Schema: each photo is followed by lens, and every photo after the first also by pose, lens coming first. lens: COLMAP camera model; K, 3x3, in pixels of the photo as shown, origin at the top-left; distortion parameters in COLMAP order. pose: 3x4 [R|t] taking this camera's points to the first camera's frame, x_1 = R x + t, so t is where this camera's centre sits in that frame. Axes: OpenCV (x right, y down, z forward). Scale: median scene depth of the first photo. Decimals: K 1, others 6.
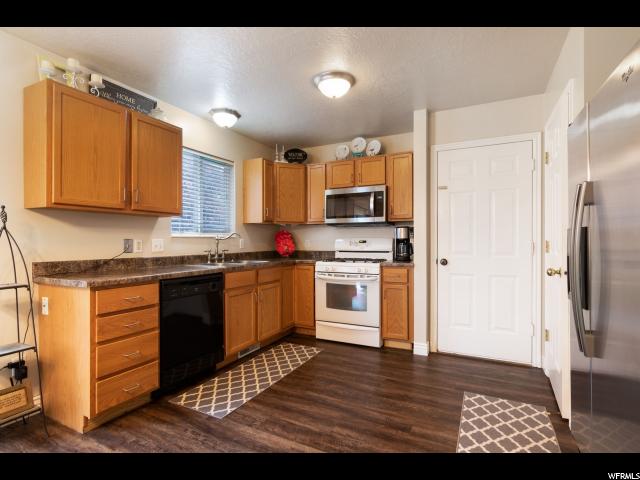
lens RADIAL K [[324.9, 0, 320.1], [0, 324.9, 242.4], [0, 0, 1]] dist [0.000924, -0.000130]
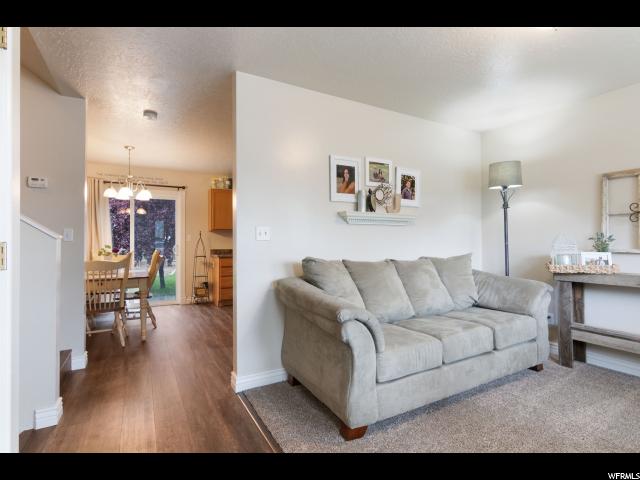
lens RADIAL K [[324.9, 0, 320.1], [0, 324.9, 242.4], [0, 0, 1]] dist [0.000924, -0.000130]
pose [[0.828836, 0.002799, -0.559485, 1.144436], [-0.003020, 0.999995, 0.000529, -0.003382], [0.559483, 0.001251, 0.828841, -0.633951]]
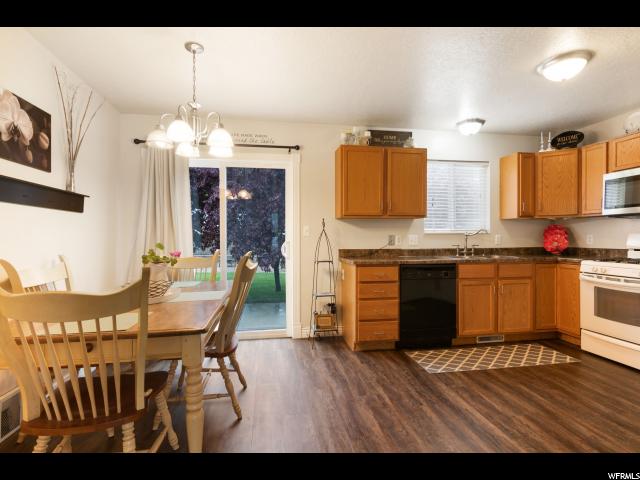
lens RADIAL K [[324.9, 0, 320.1], [0, 324.9, 242.4], [0, 0, 1]] dist [0.000924, -0.000130]
pose [[0.592158, 0.012455, -0.805726, 0.343838], [-0.001990, 0.999900, 0.013994, 0.000485], [0.805820, -0.006683, 0.592123, -0.088034]]
